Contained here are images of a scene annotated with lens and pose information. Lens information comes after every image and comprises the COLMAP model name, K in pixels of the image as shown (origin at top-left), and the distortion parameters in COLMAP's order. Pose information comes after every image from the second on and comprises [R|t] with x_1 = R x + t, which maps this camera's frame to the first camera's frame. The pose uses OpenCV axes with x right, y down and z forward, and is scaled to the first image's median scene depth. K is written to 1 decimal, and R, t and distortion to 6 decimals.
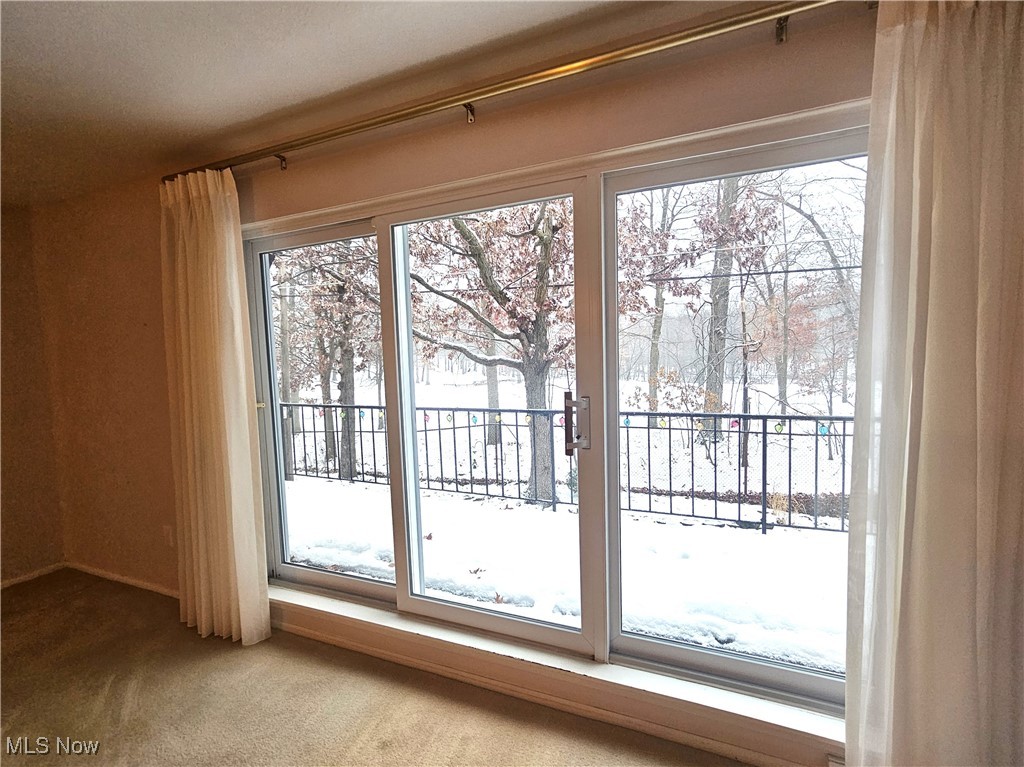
lens RADIAL K [[435.4, 0, 507.8], [0, 435.4, 383.6], [0, 0, 1]] dist [-0.006501, 0.000018]
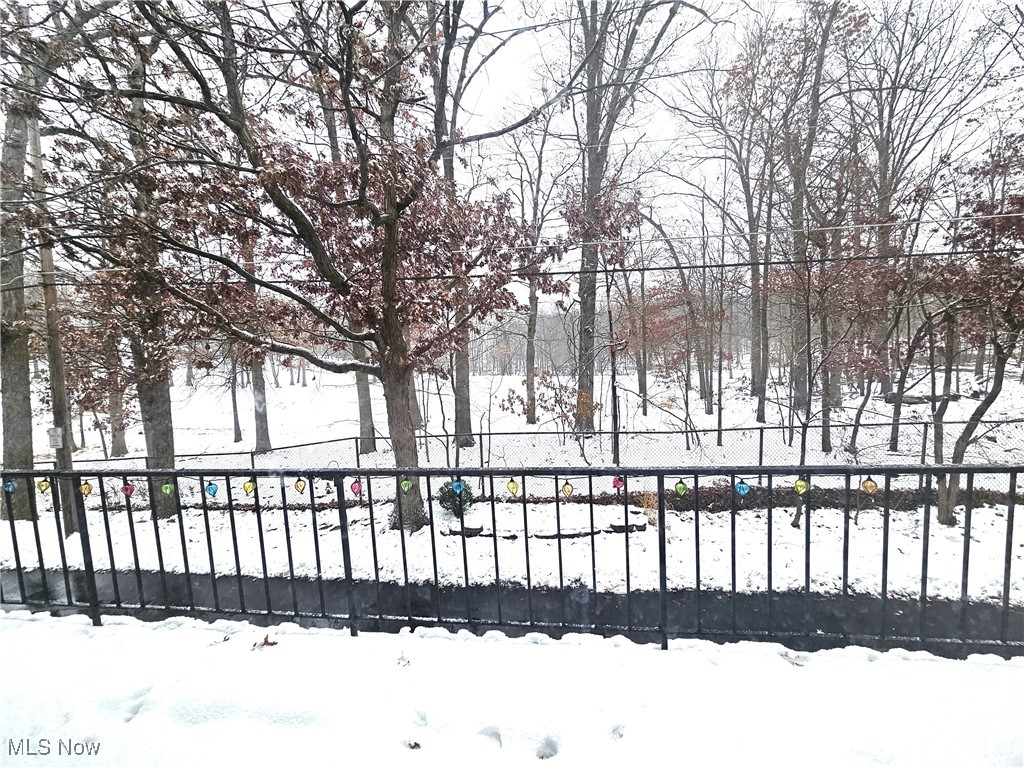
lens RADIAL K [[435.4, 0, 513.5], [0, 435.4, 382.0], [0, 0, 1]] dist [-0.006501, 0.000018]
pose [[0.960681, -0.036180, 0.275288, 0.046142], [0.035800, 0.999338, 0.006409, -0.014728], [-0.275338, 0.003698, 0.961340, 0.096372]]
